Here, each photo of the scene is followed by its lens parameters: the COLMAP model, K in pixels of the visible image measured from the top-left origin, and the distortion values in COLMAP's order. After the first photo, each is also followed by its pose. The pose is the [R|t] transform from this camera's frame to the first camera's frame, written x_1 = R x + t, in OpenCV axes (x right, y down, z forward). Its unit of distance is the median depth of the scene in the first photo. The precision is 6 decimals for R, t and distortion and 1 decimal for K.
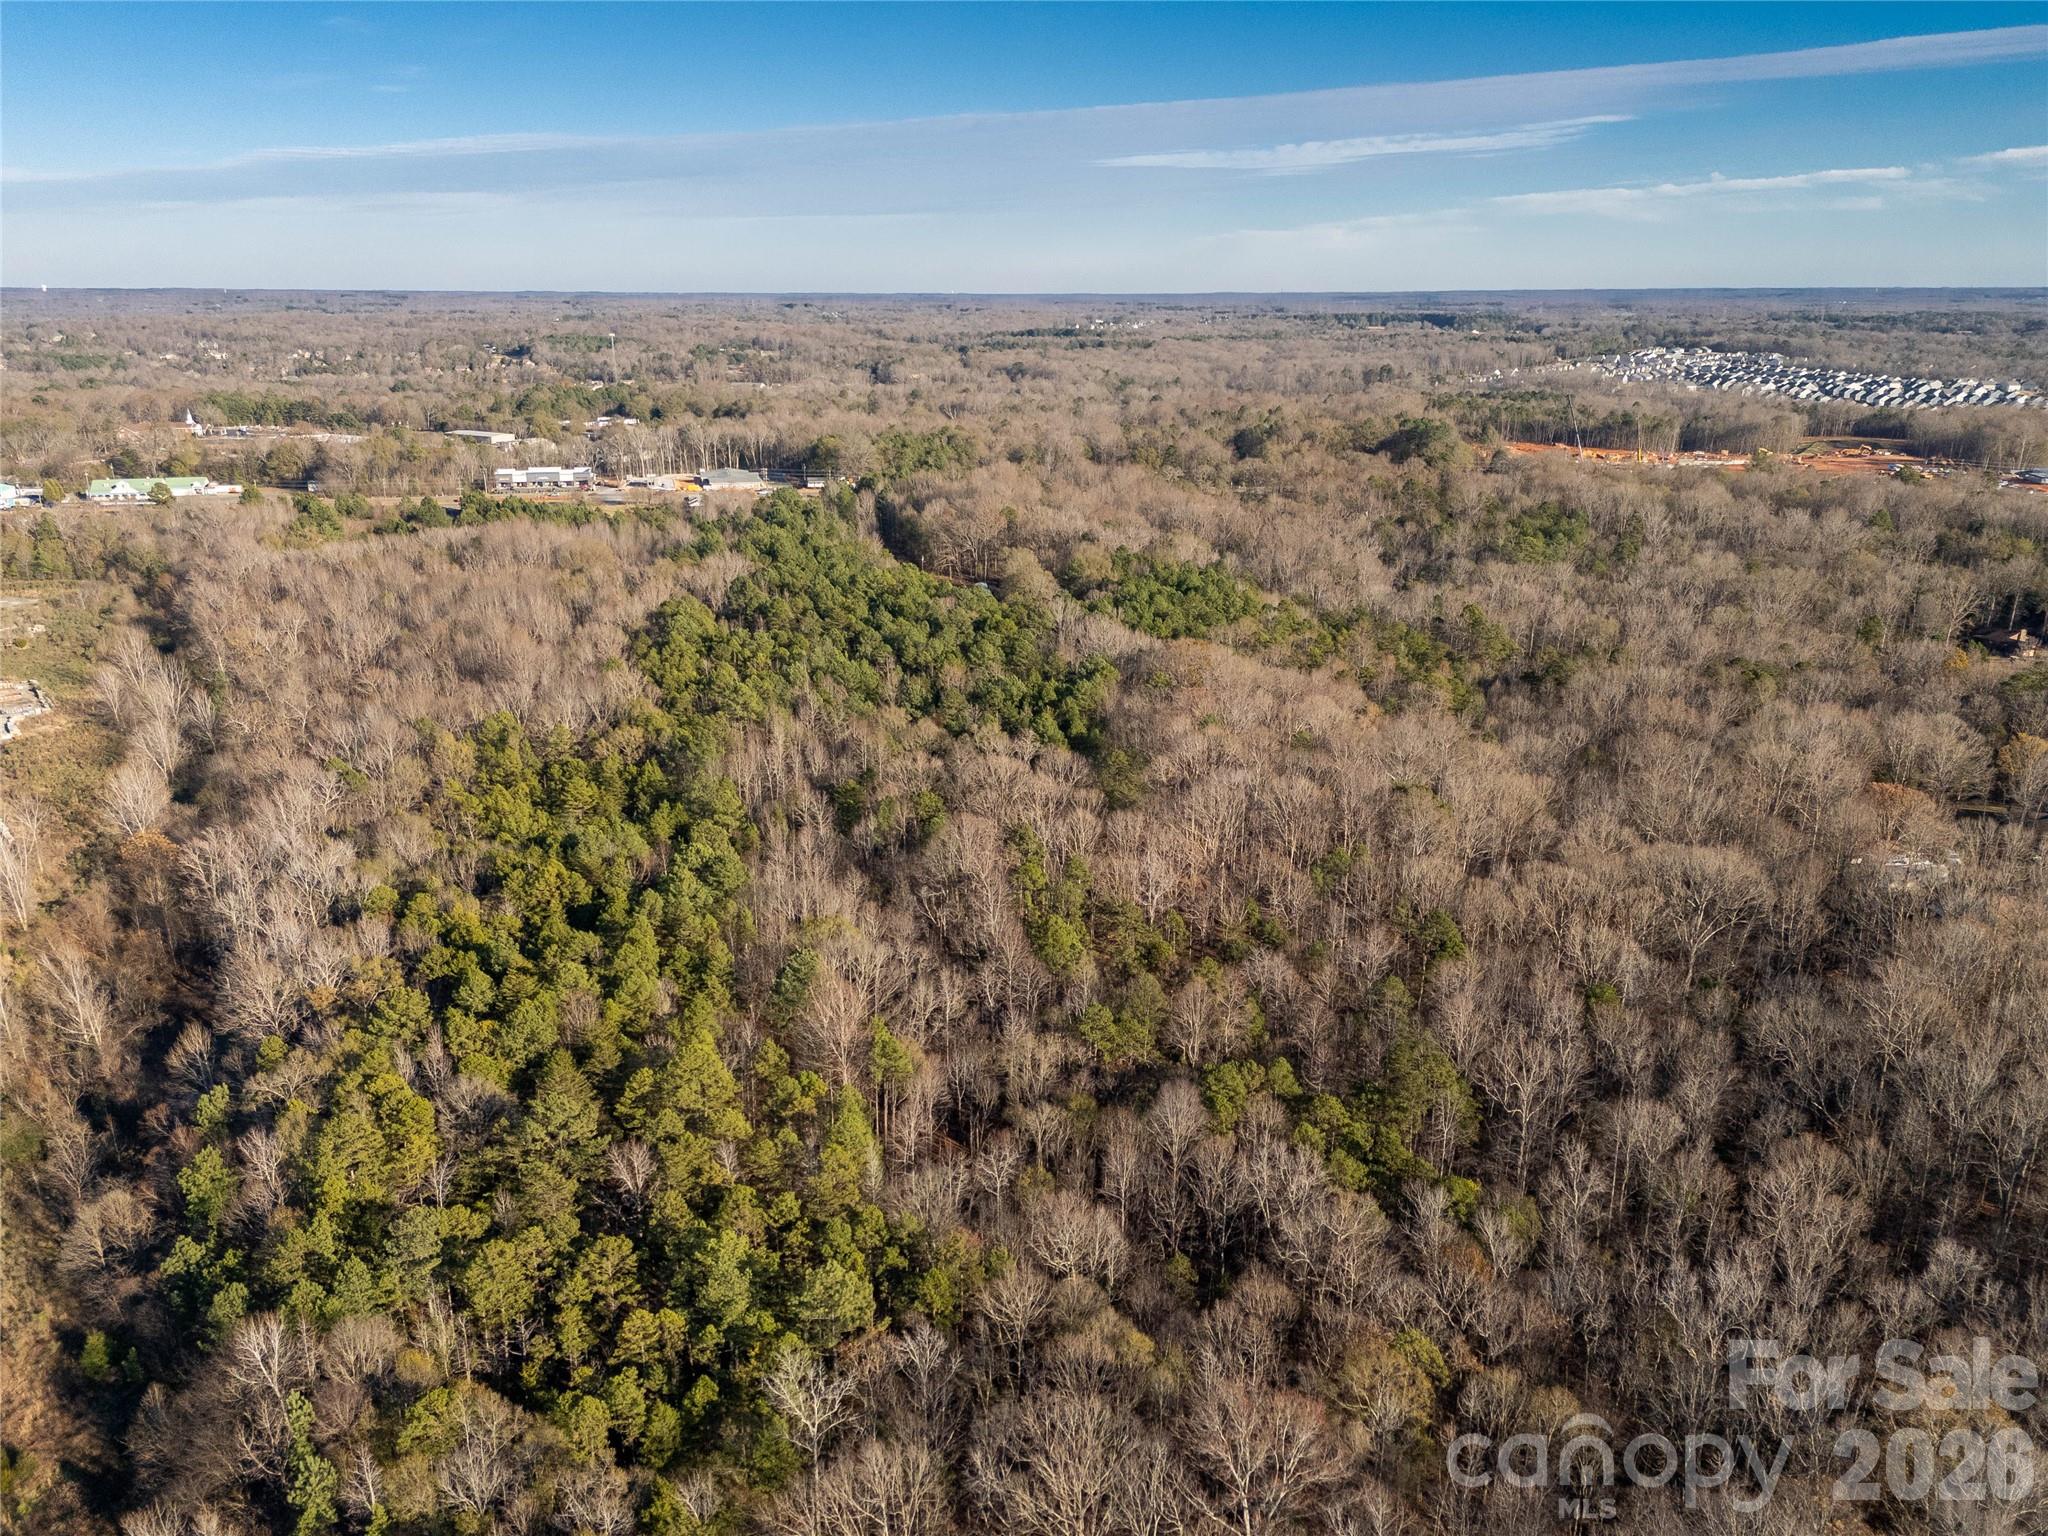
lens RADIAL K [[1505.1, 0, 1019.2], [0, 1505.1, 774.4], [0, 0, 1]] dist [0.082661, -0.085091]
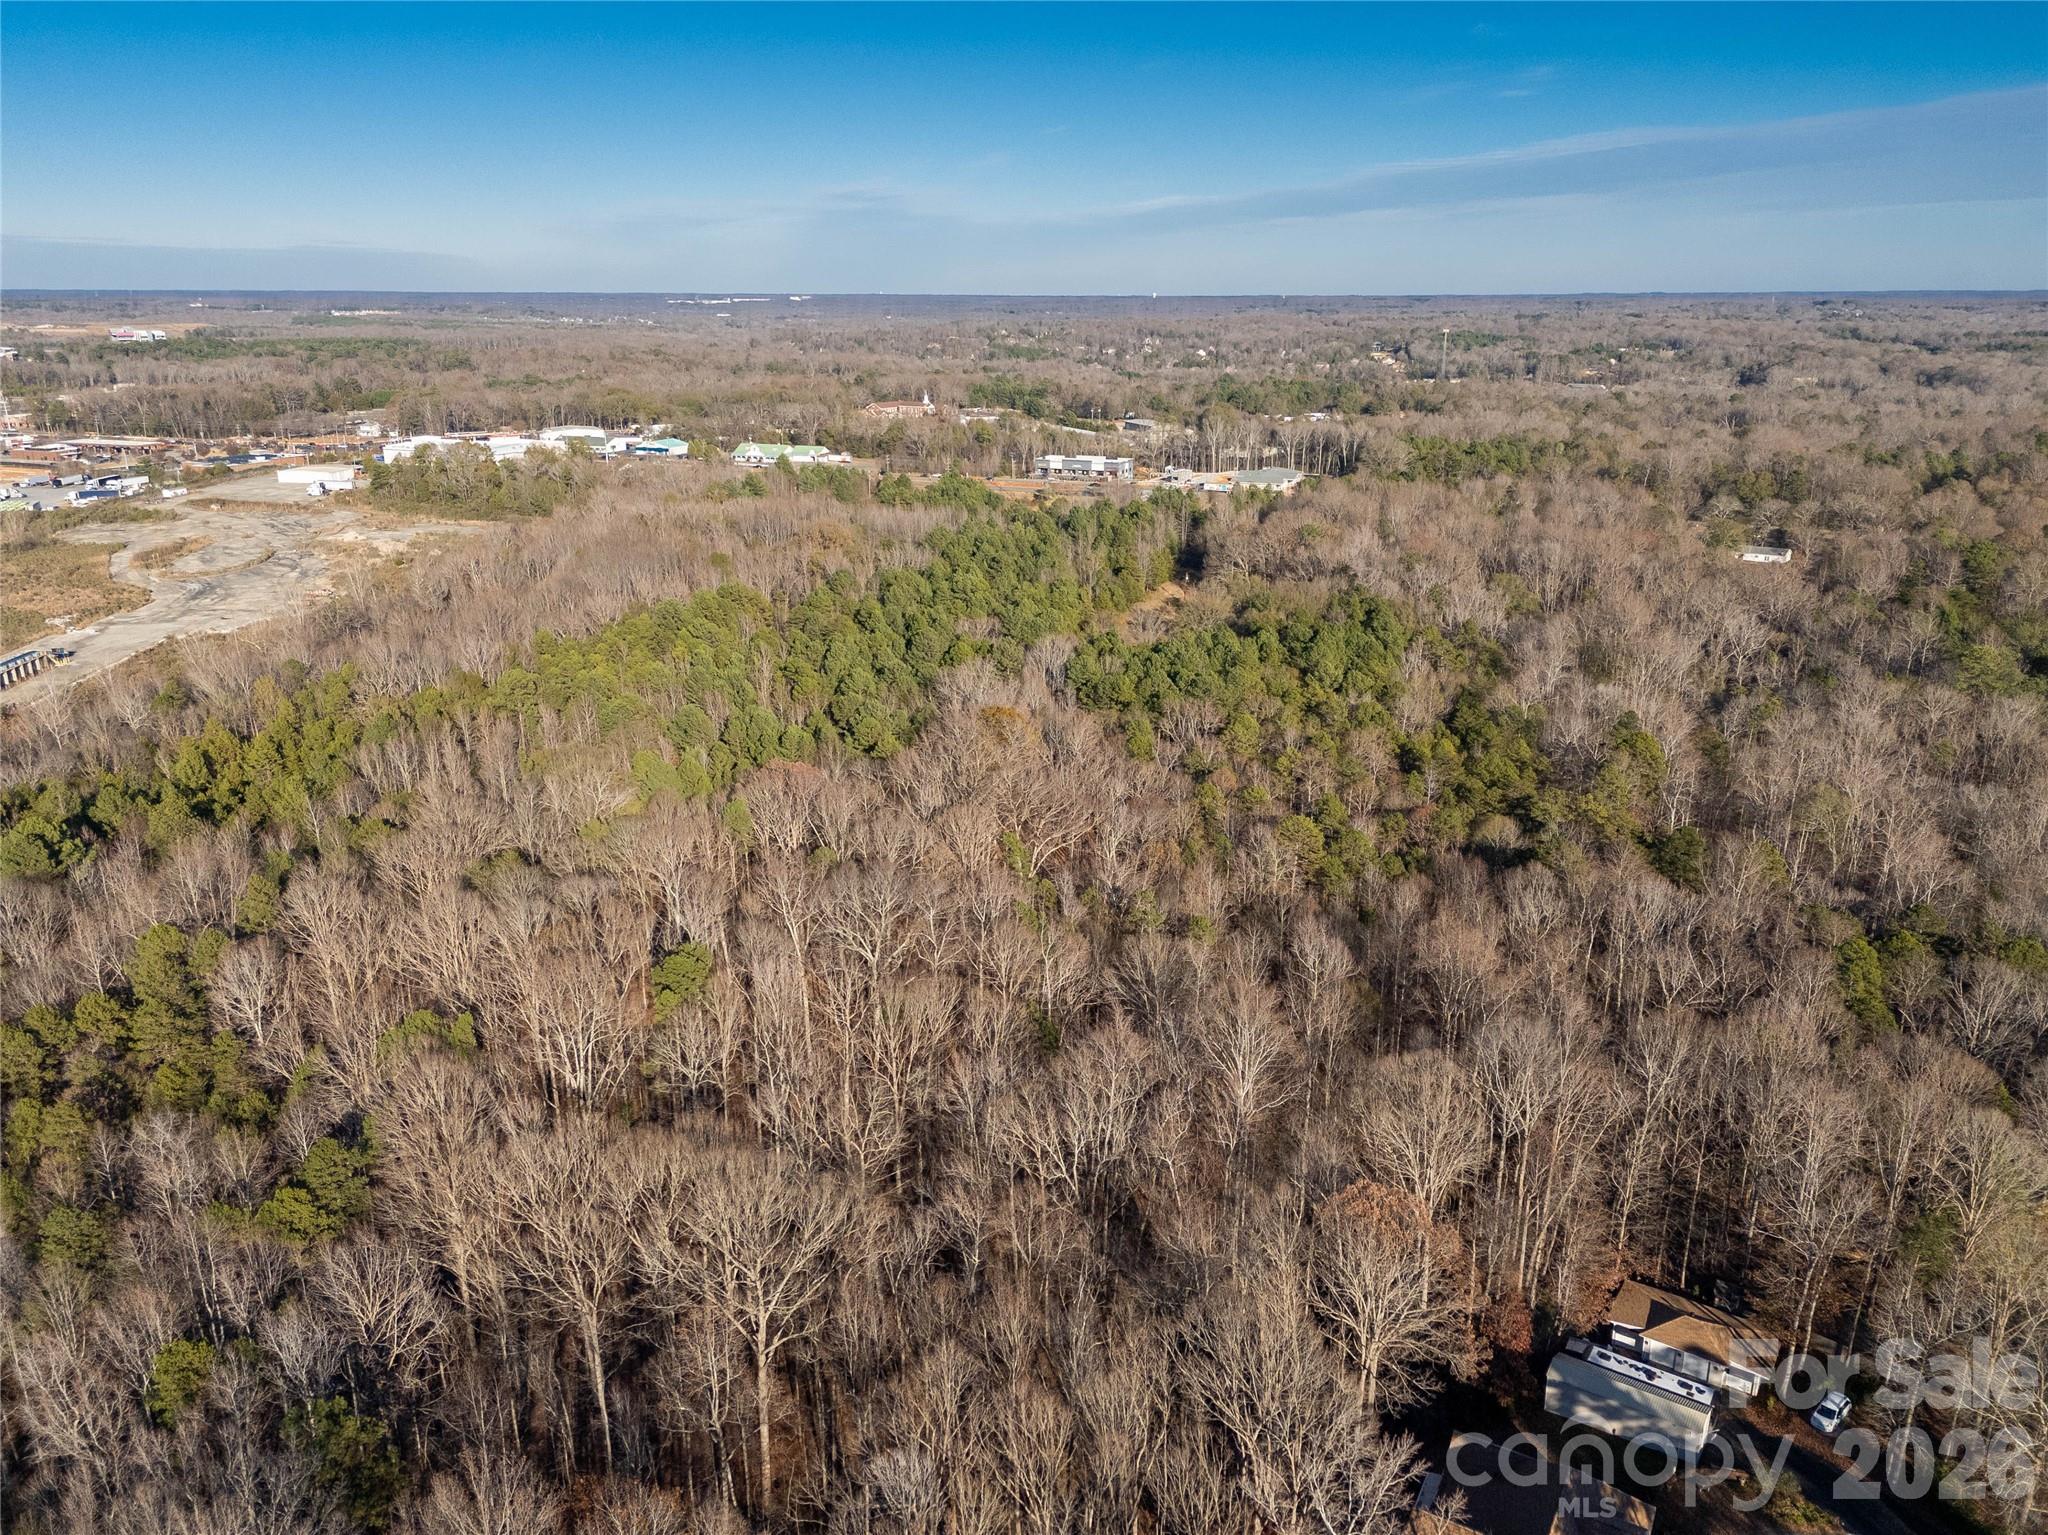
lens RADIAL K [[1505.1, 0, 1019.2], [0, 1505.1, 773.9], [0, 0, 1]] dist [0.082661, -0.085091]
pose [[0.792558, 0.183400, -0.581563, 0.214744], [-0.183616, 0.981214, 0.059198, -0.038045], [0.581495, 0.059867, 0.811344, 0.146153]]
